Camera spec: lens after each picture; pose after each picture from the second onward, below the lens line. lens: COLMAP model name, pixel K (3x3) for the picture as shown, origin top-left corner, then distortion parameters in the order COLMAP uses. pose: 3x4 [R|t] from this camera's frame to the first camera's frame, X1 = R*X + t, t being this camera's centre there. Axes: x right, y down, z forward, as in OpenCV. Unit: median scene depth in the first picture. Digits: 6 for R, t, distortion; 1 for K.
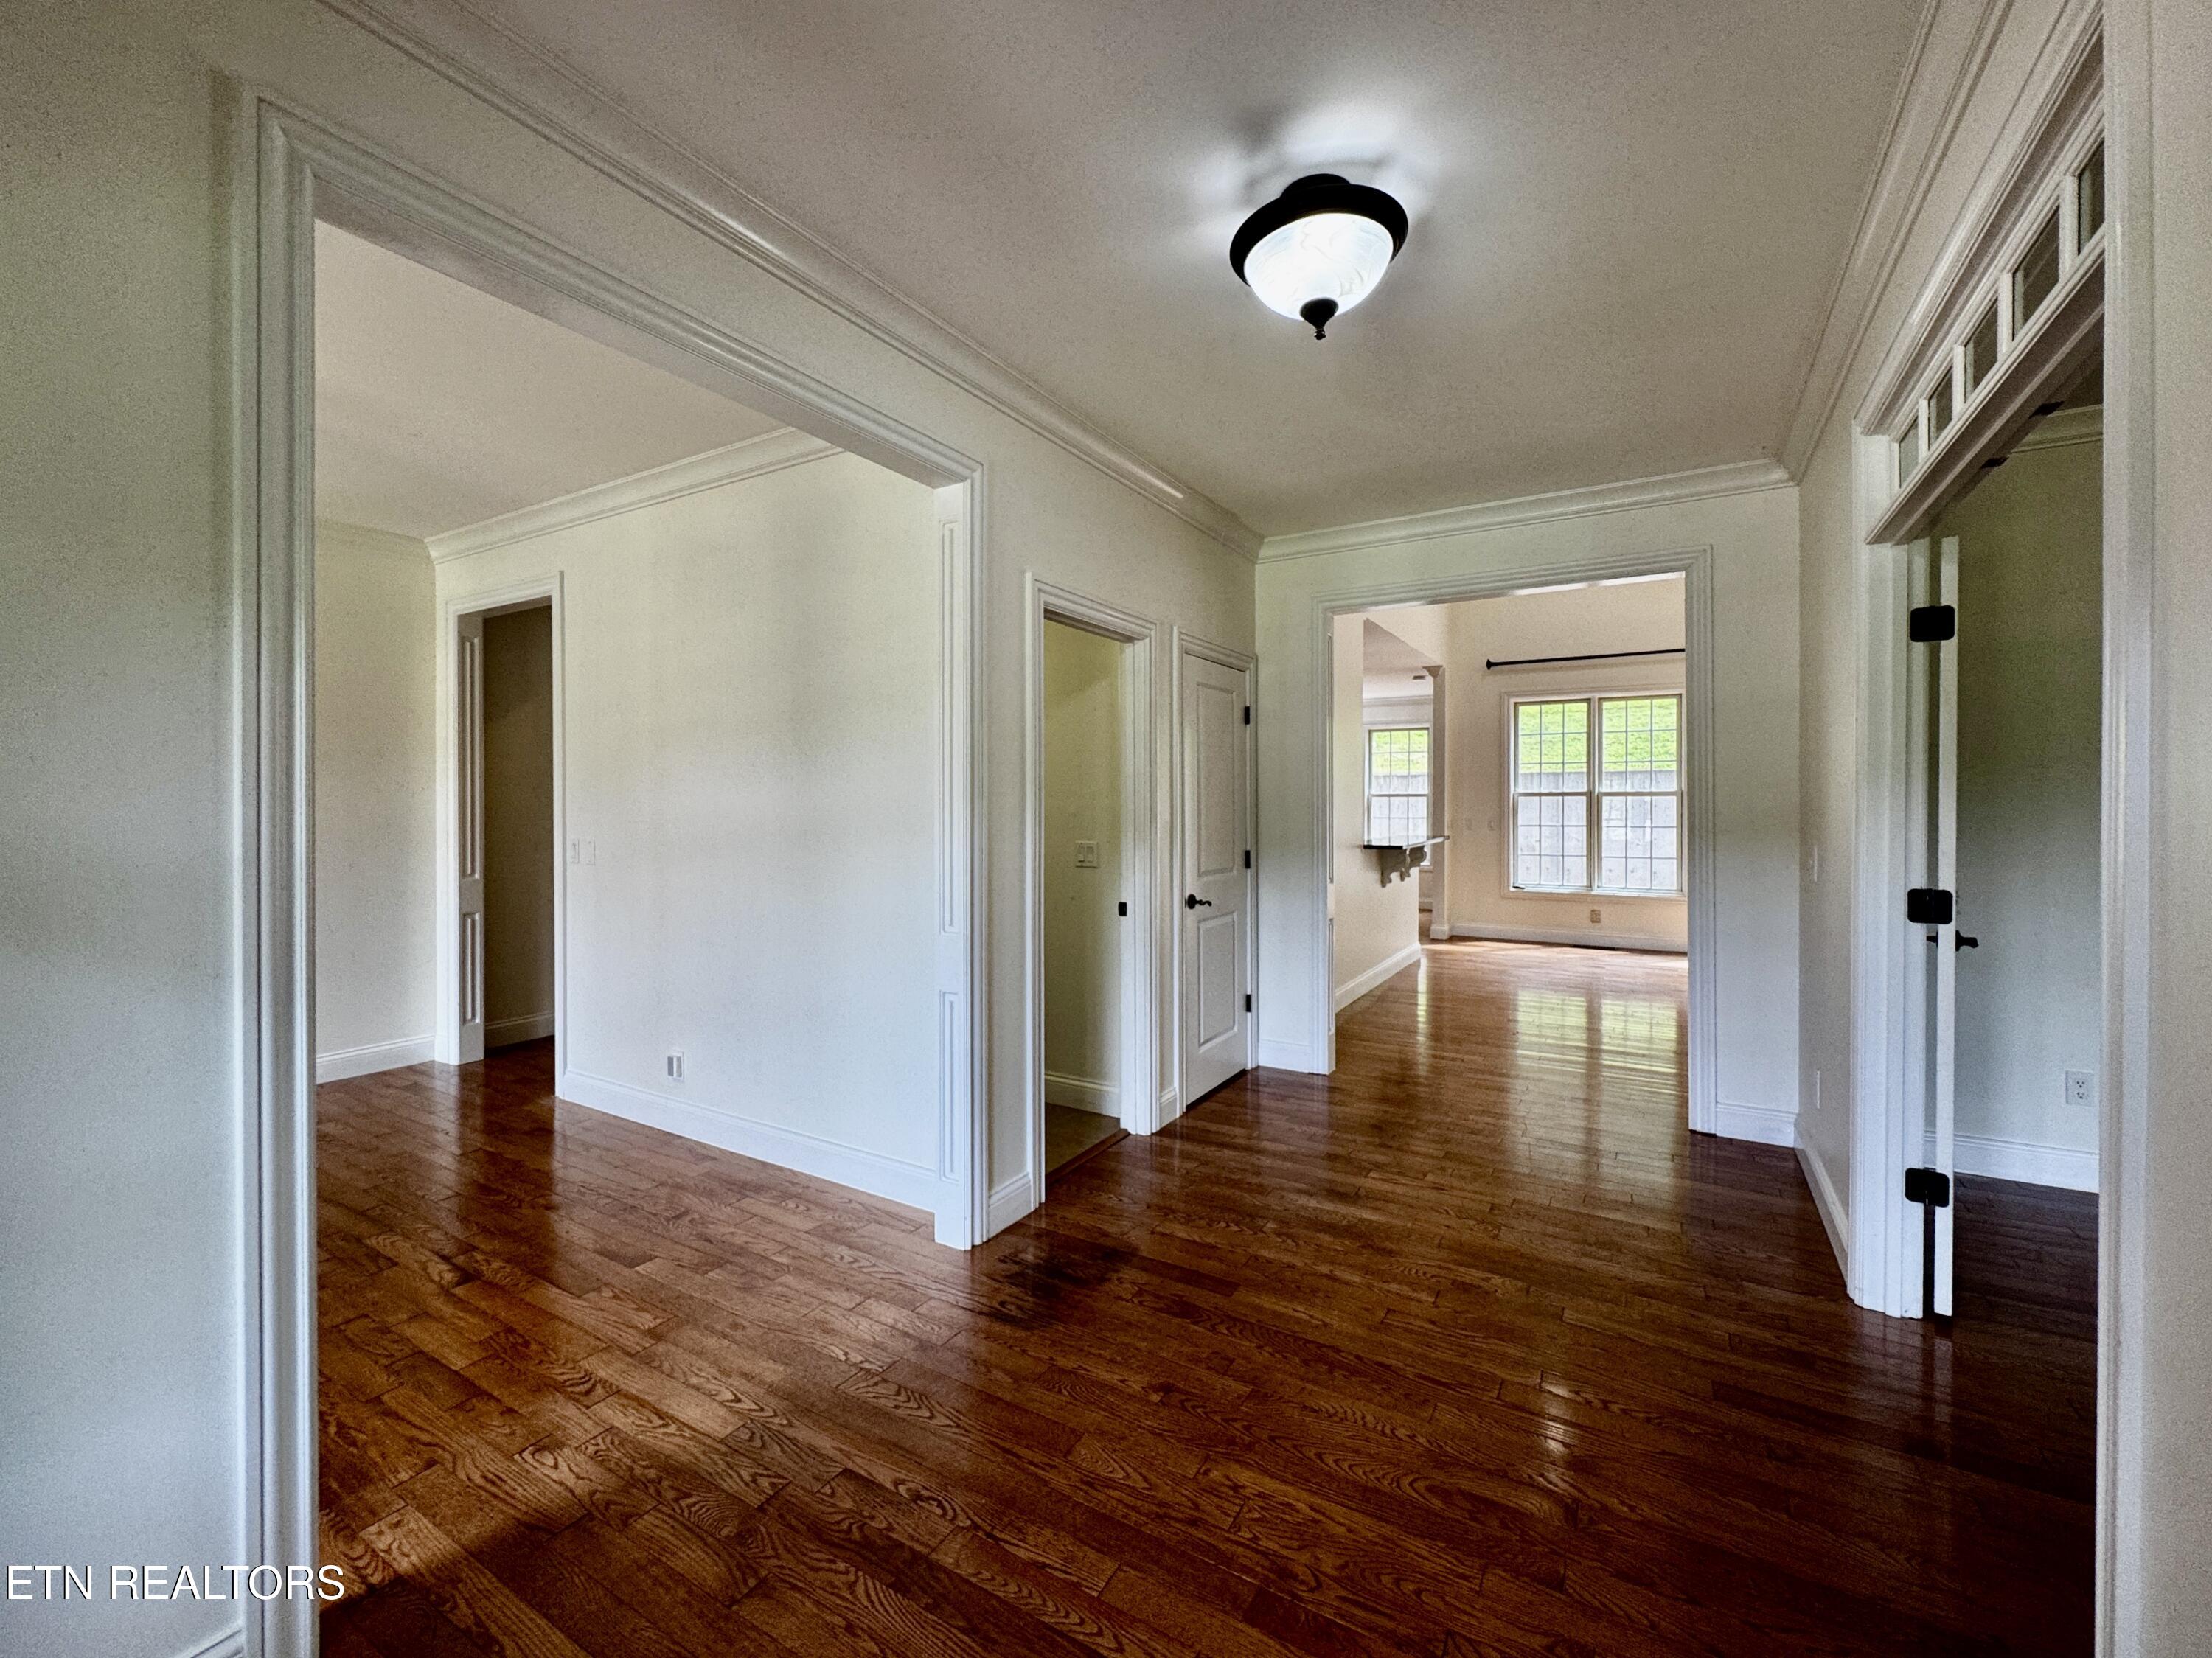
lens RADIAL K [[891.9, 0, 1126.4], [0, 891.9, 809.2], [0, 0, 1]] dist [-0.004159, 0.000531]
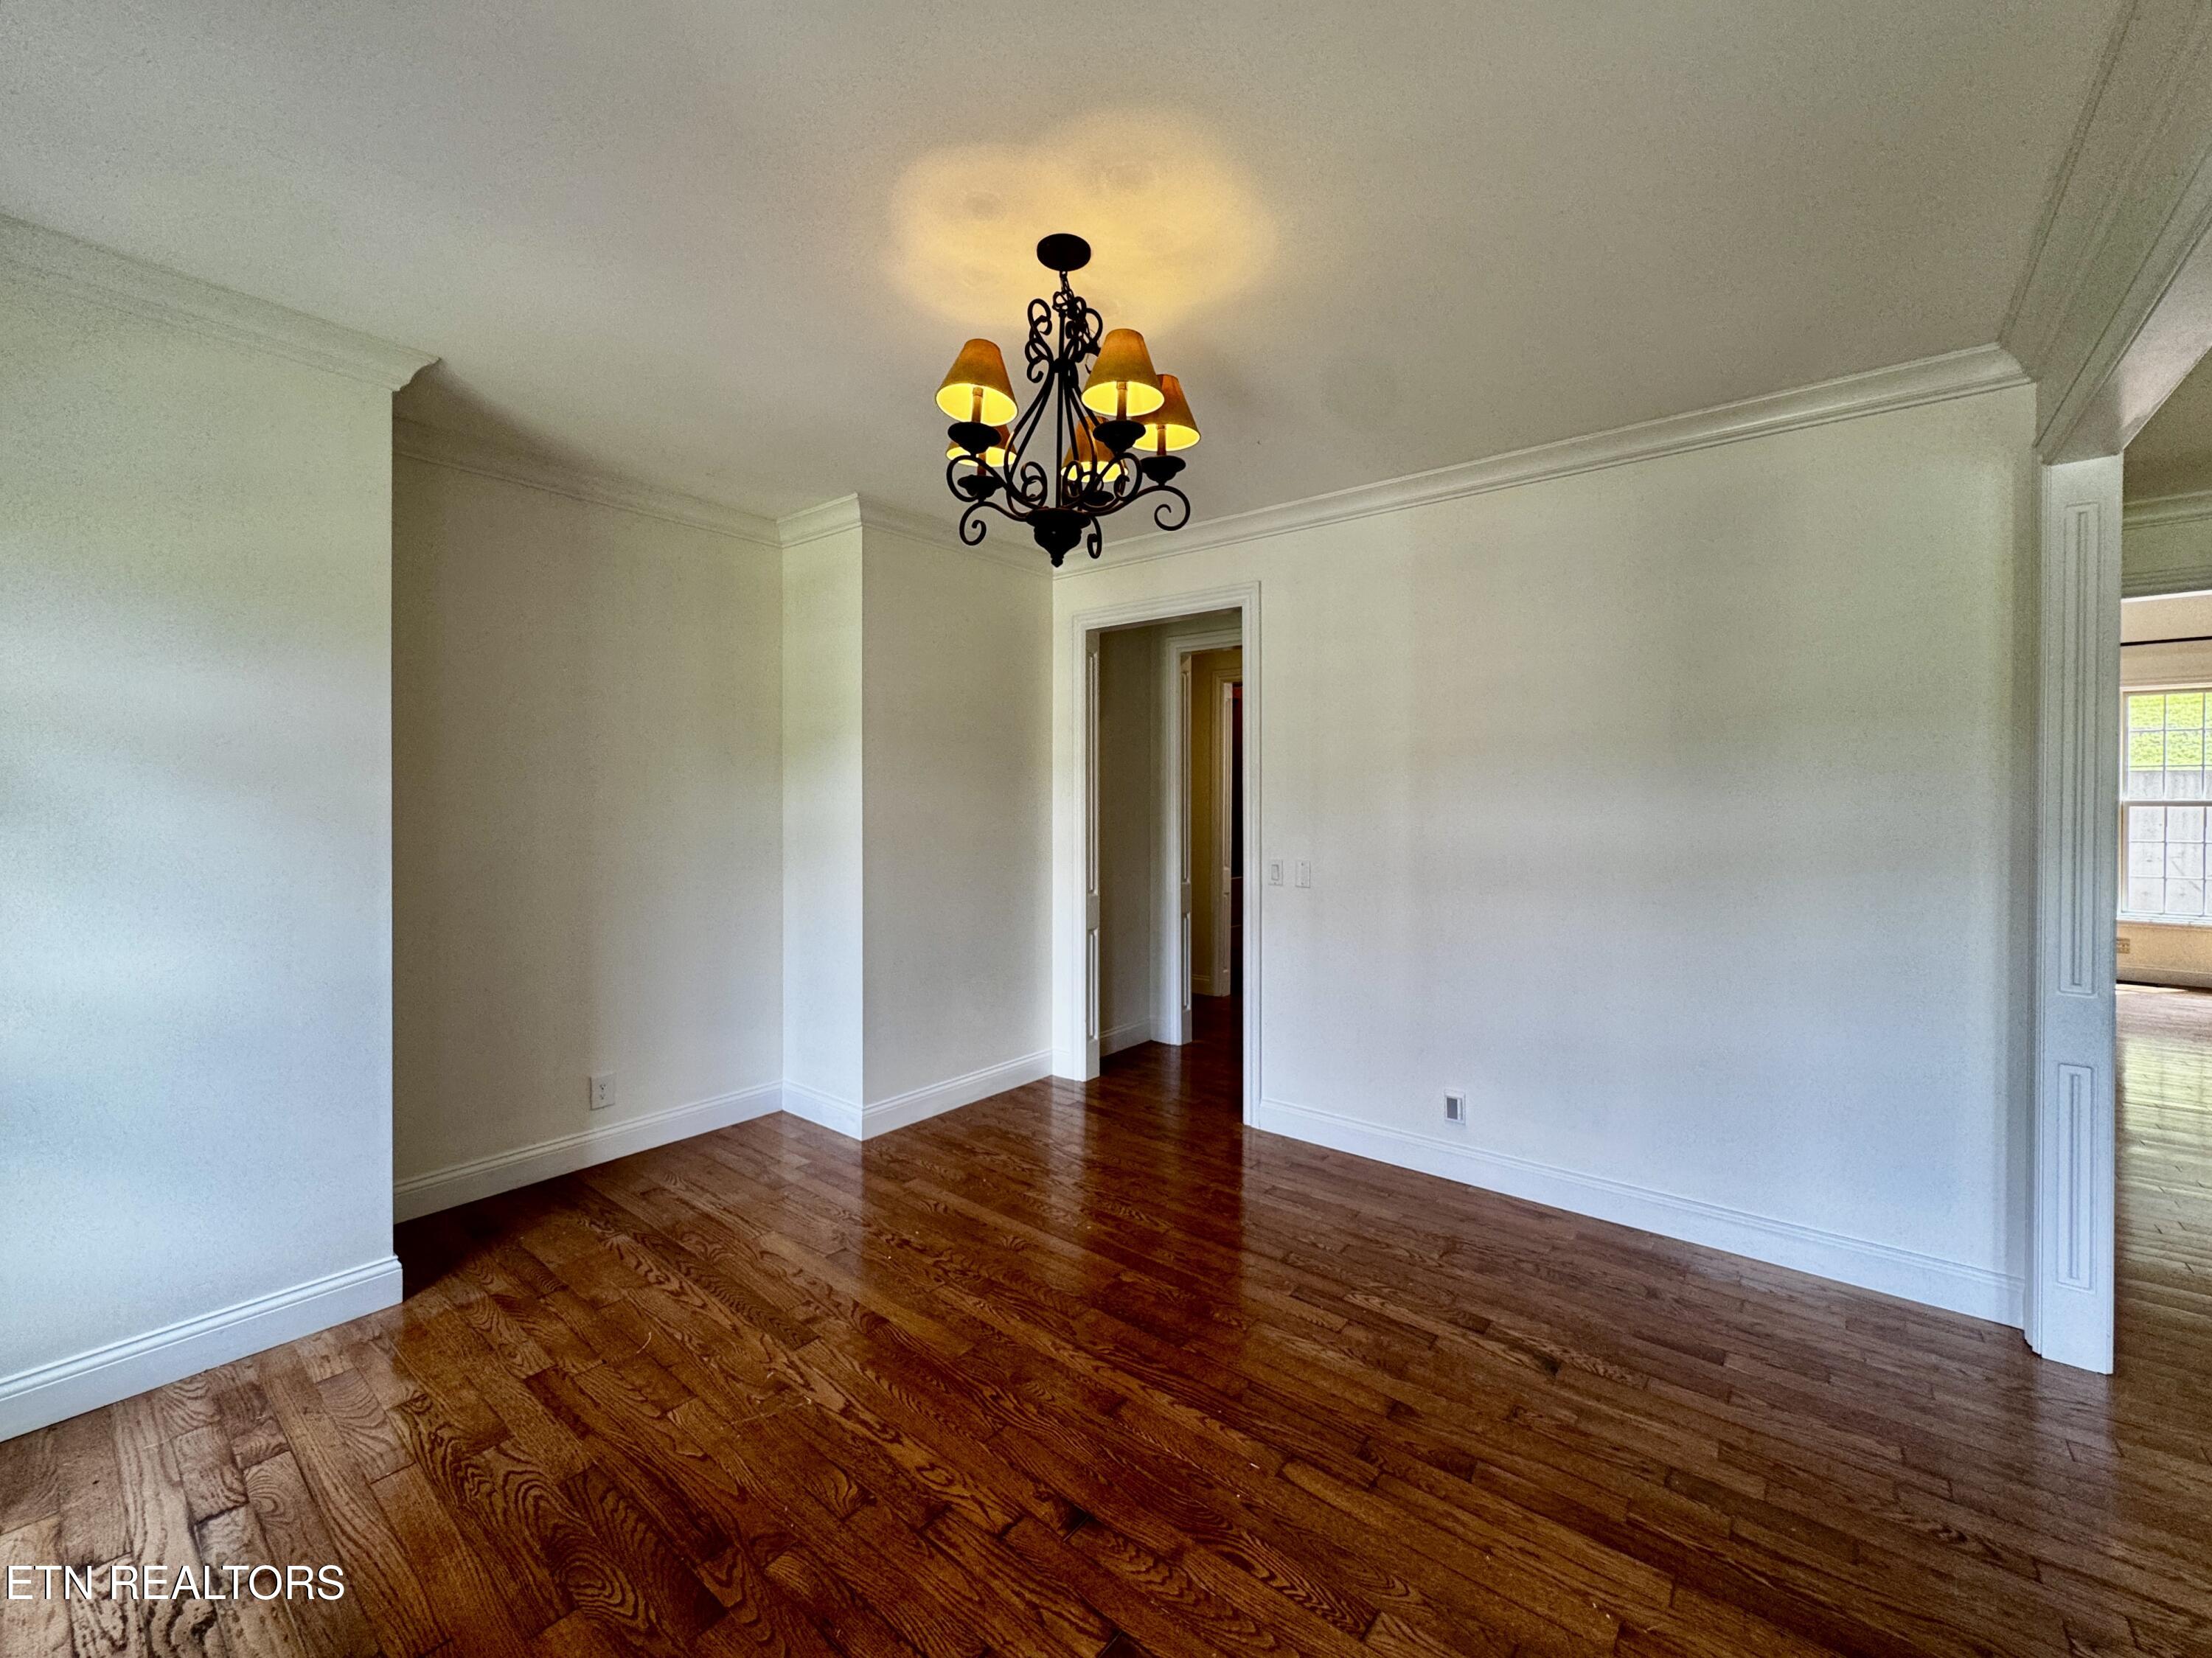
lens RADIAL K [[891.9, 0, 1106.4], [0, 891.9, 808.0], [0, 0, 1]] dist [-0.004159, 0.000531]
pose [[0.987636, 0.001091, -0.156760, -0.735461], [-0.001142, 0.999999, -0.000235, -0.023890], [0.156759, 0.000411, 0.987637, 0.027758]]
